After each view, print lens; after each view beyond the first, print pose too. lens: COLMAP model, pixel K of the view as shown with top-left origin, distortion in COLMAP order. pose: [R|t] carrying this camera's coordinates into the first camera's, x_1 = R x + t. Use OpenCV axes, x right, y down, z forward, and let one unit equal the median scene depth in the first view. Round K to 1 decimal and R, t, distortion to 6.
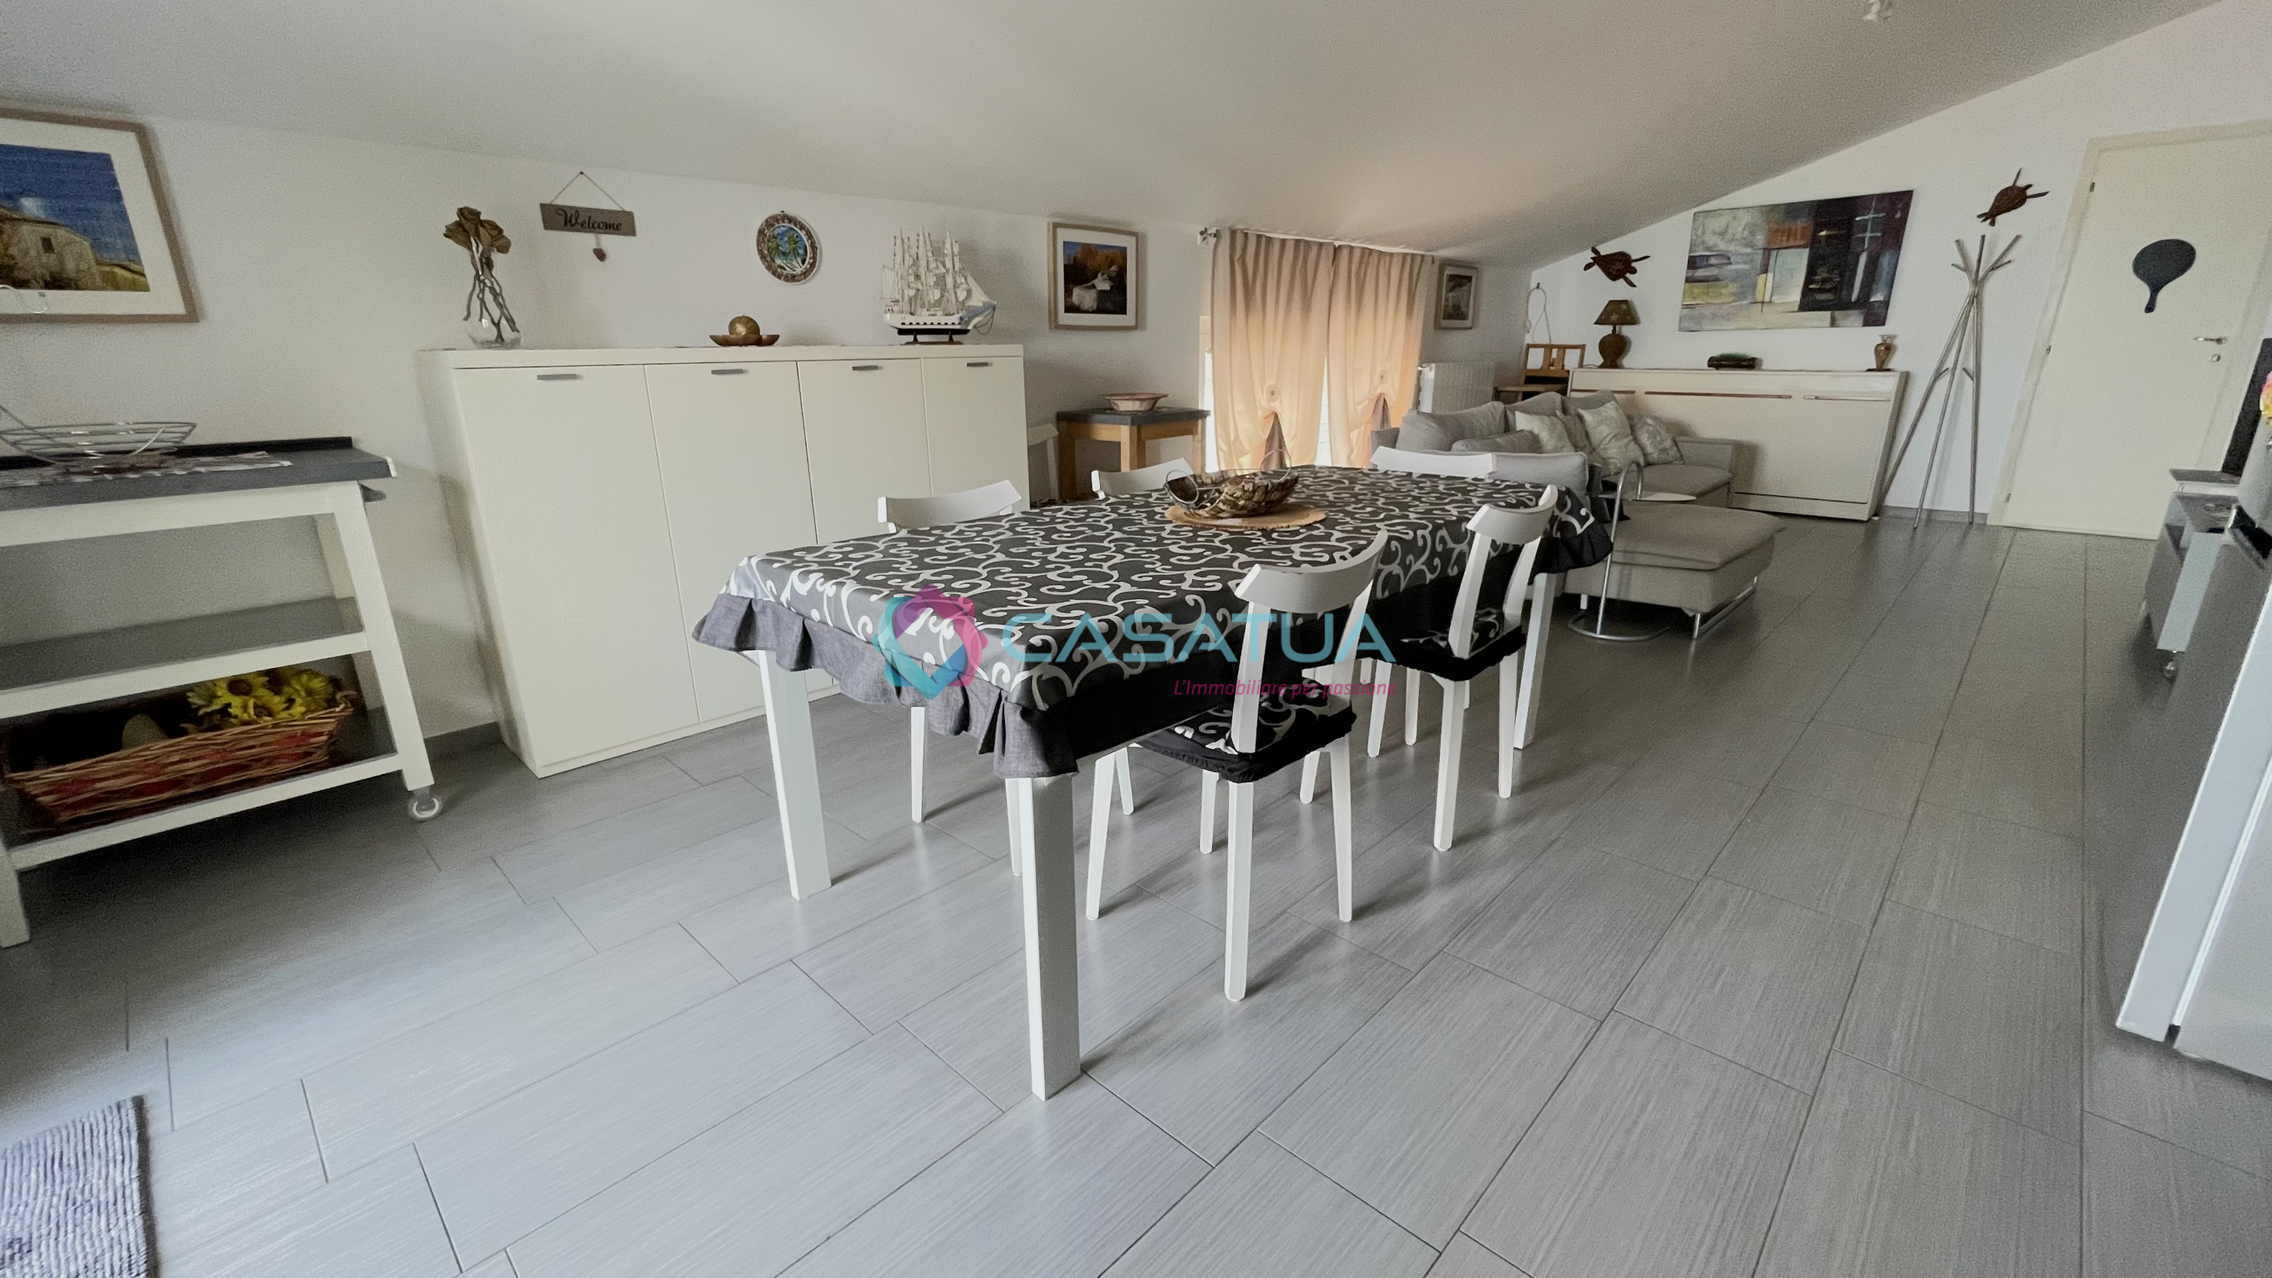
lens RADIAL K [[937.4, 0, 1132.4], [0, 937.4, 635.6], [0, 0, 1]] dist [-0.013384, 0.005568]
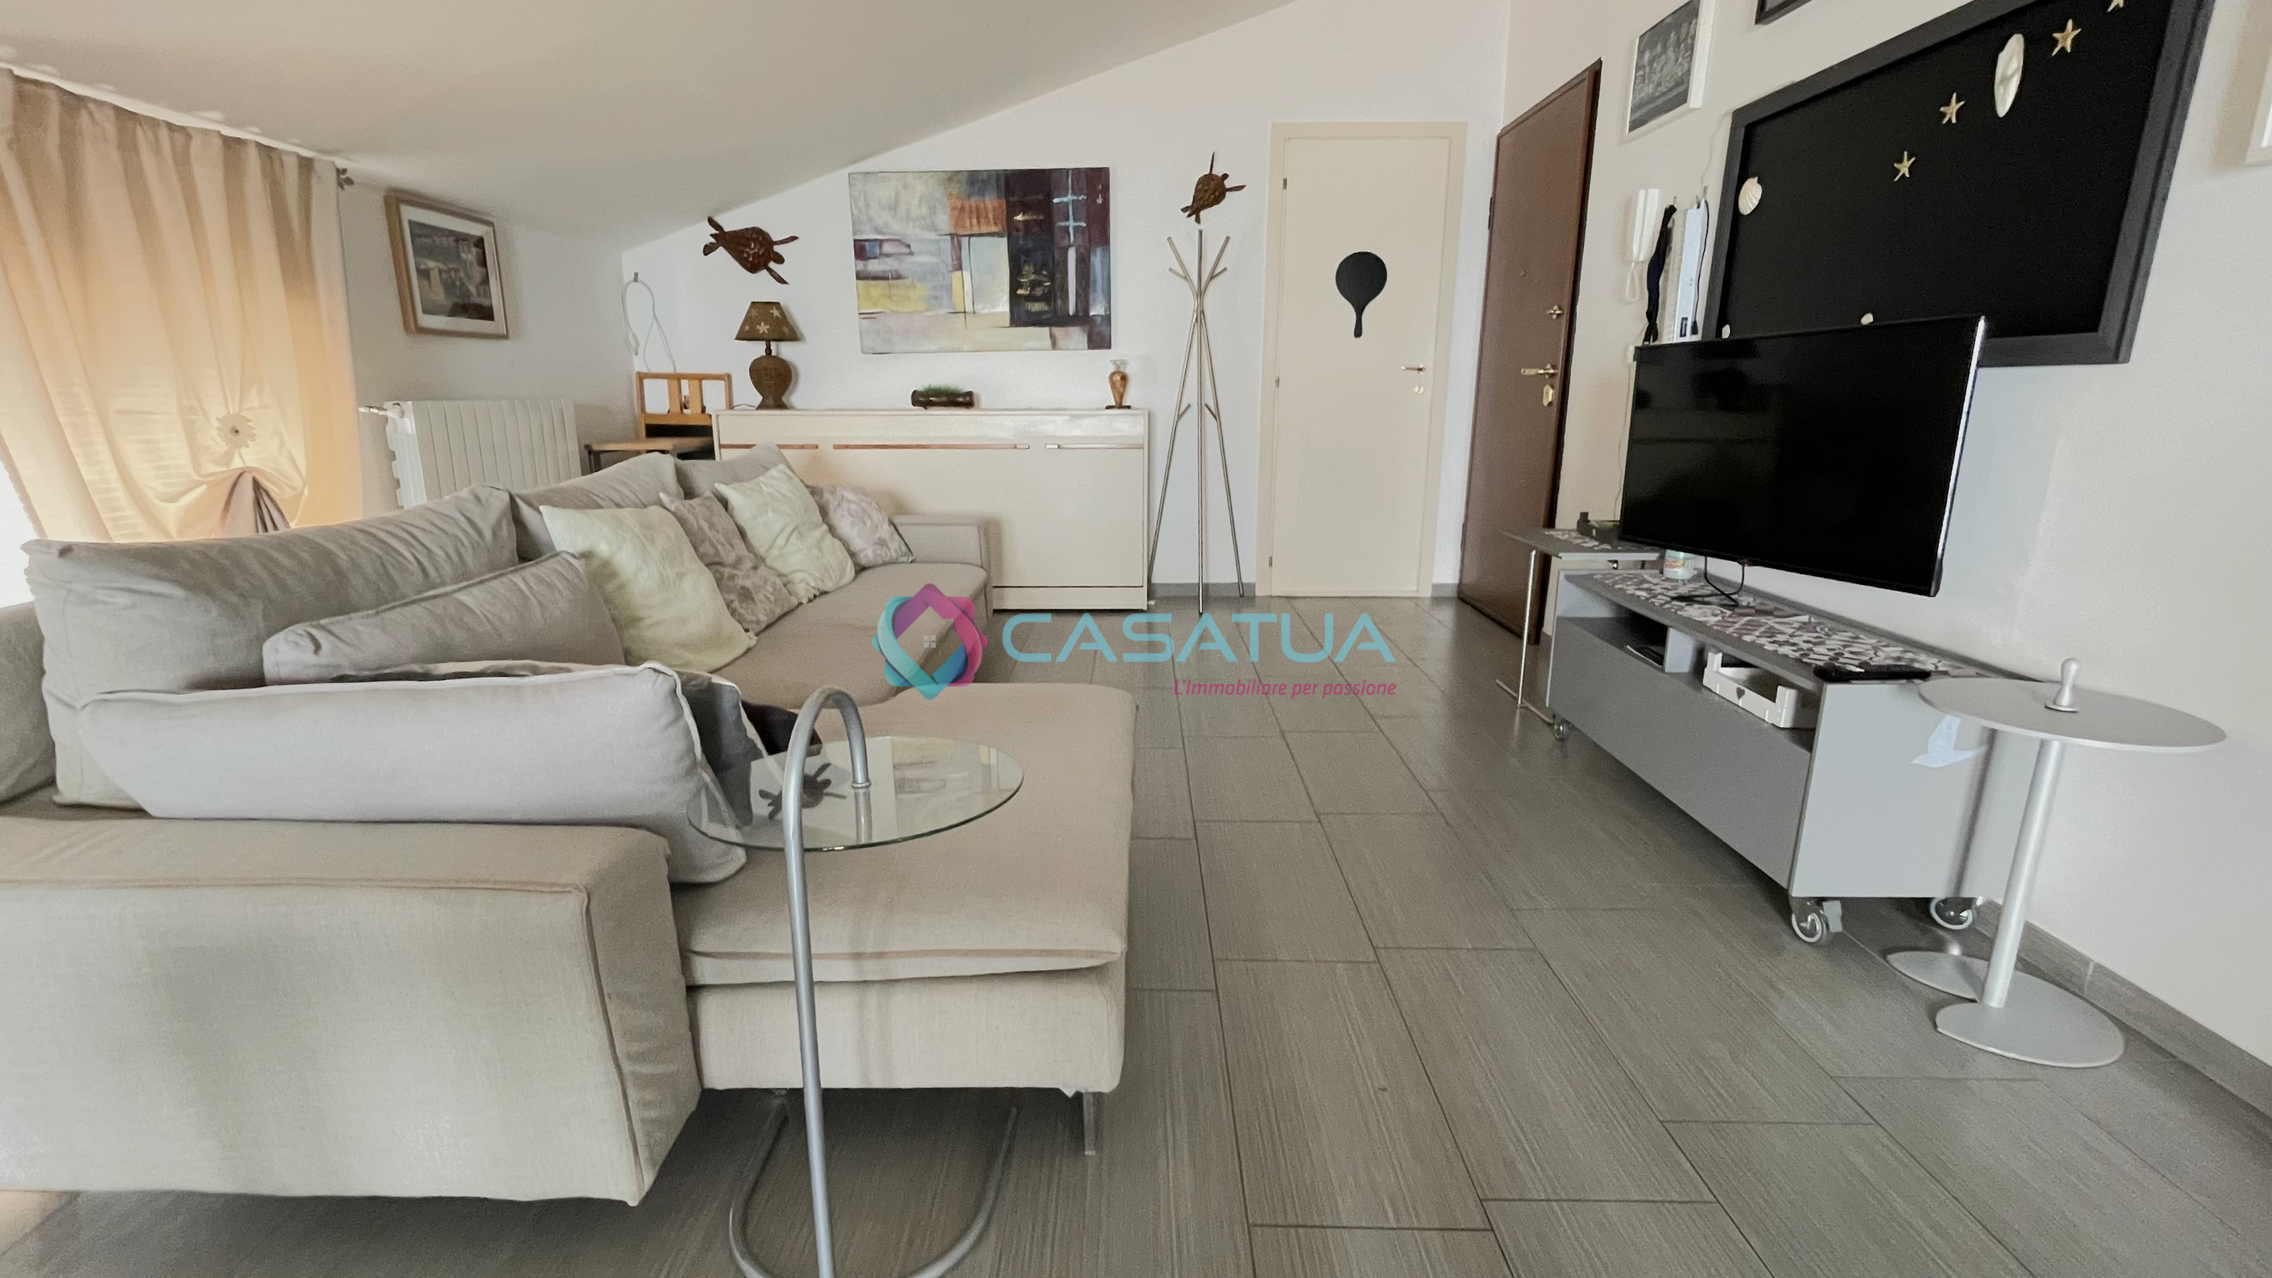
lens RADIAL K [[993.0, 0, 1114.6], [0, 993.0, 637.6], [0, 0, 1]] dist [-0.002281, 0.000948]
pose [[0.731042, -0.158045, 0.663776, 0.248410], [0.199770, 0.979753, 0.013265, -0.117292], [-0.652433, 0.122906, 0.747813, 0.436177]]
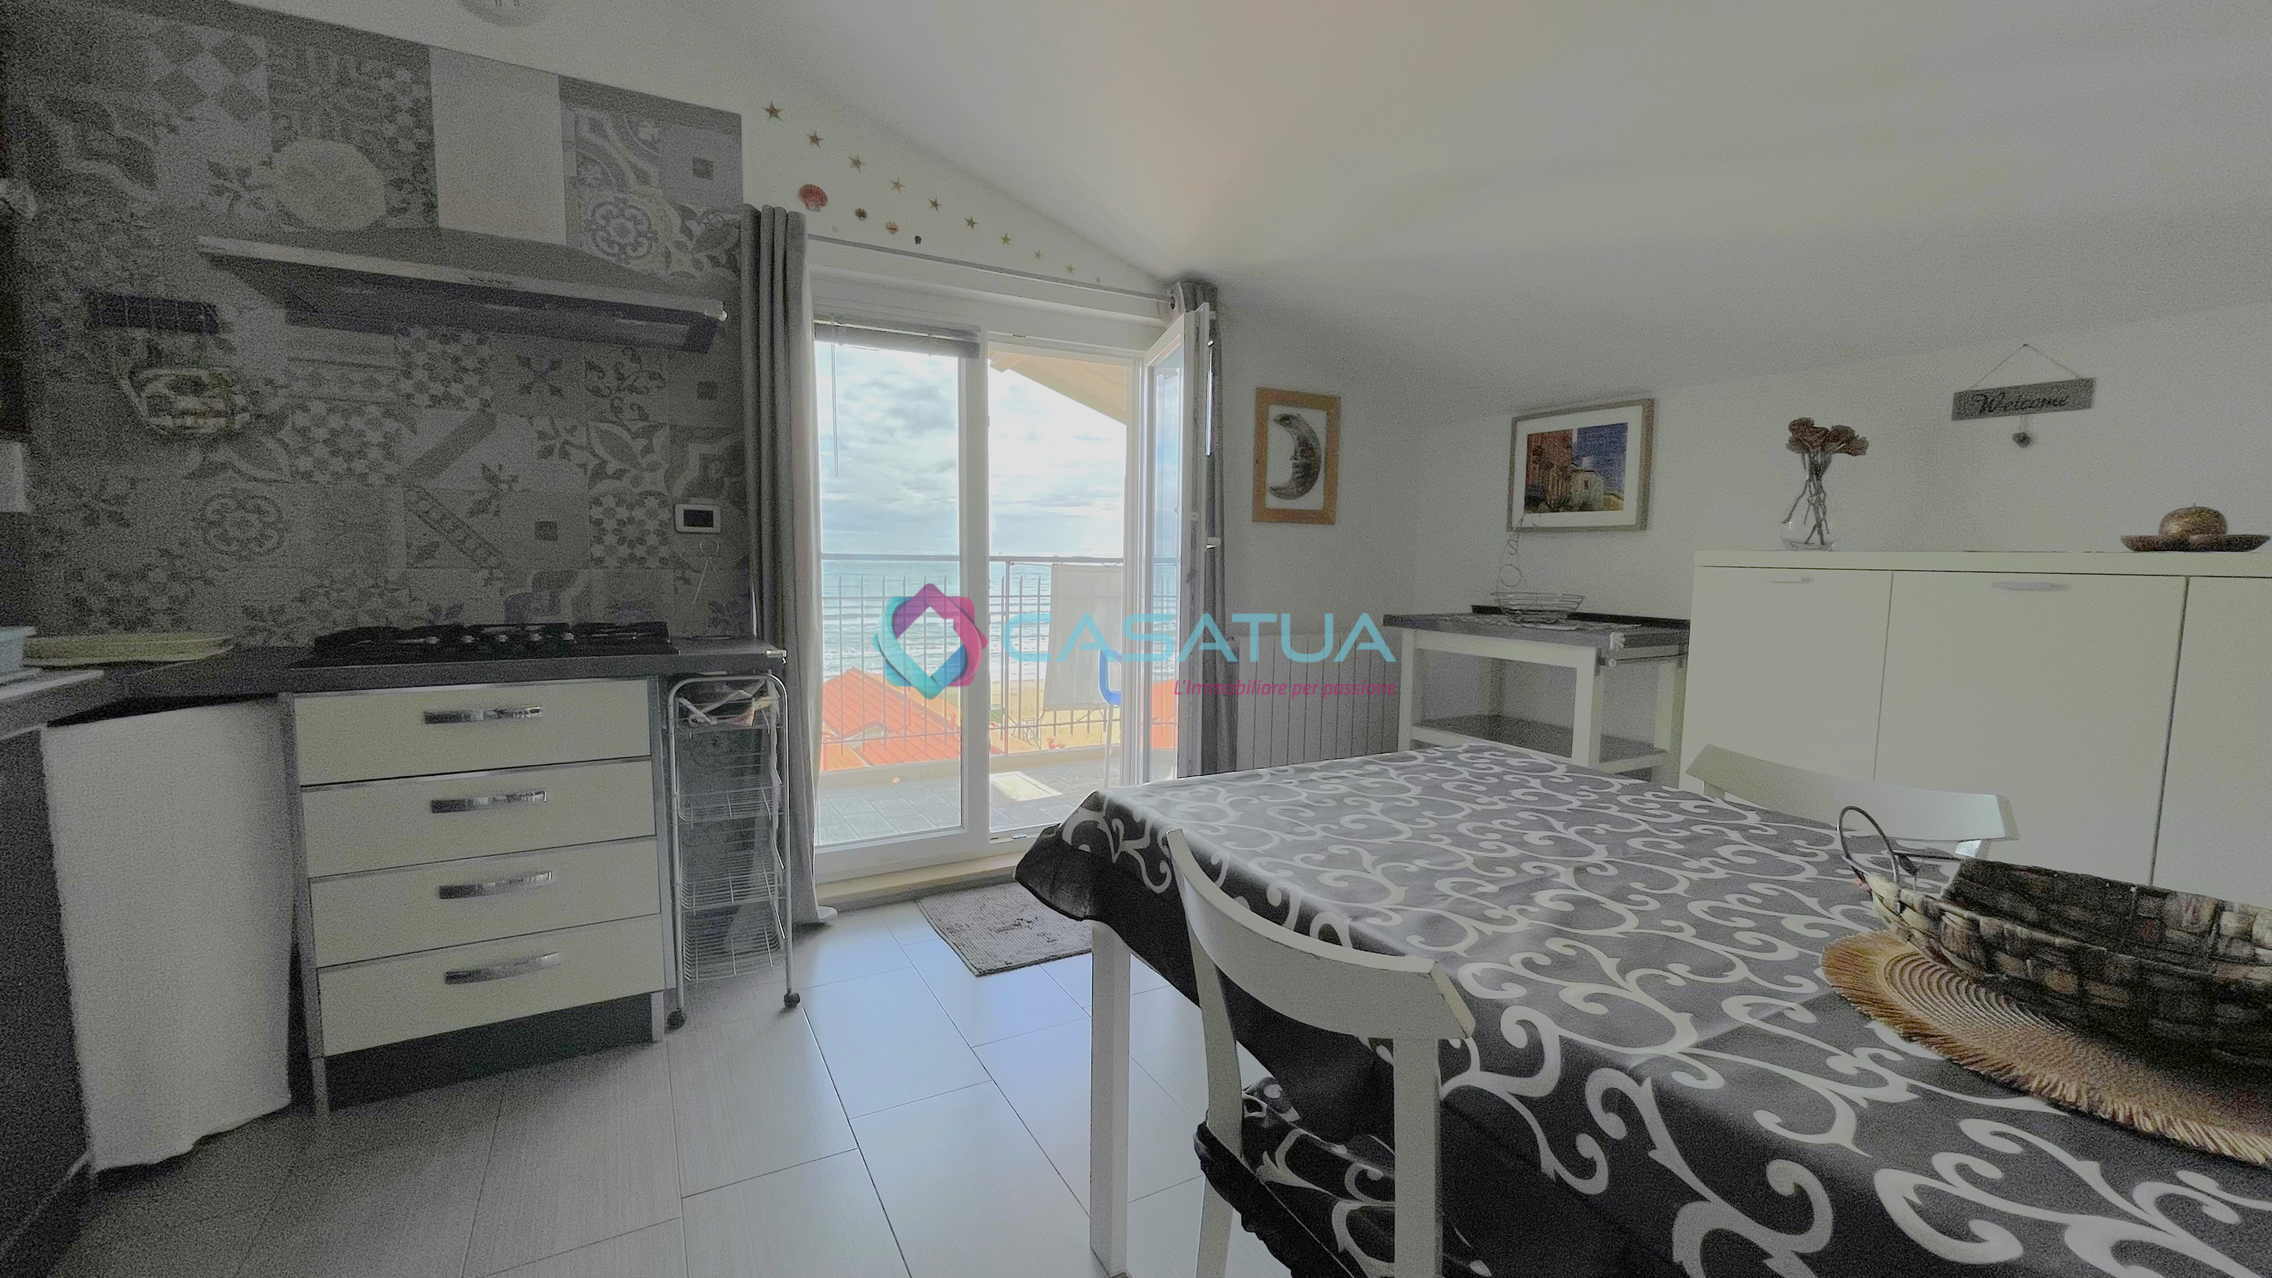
lens RADIAL K [[908.2, 0, 1124.6], [0, 908.2, 635.5], [0, 0, 1]] dist [-0.003167, 0.000450]
pose [[-0.290480, 0.092284, -0.952421, 0.192322], [-0.293431, 0.938794, 0.180457, -0.079679], [0.910780, 0.331889, -0.245621, 0.262434]]
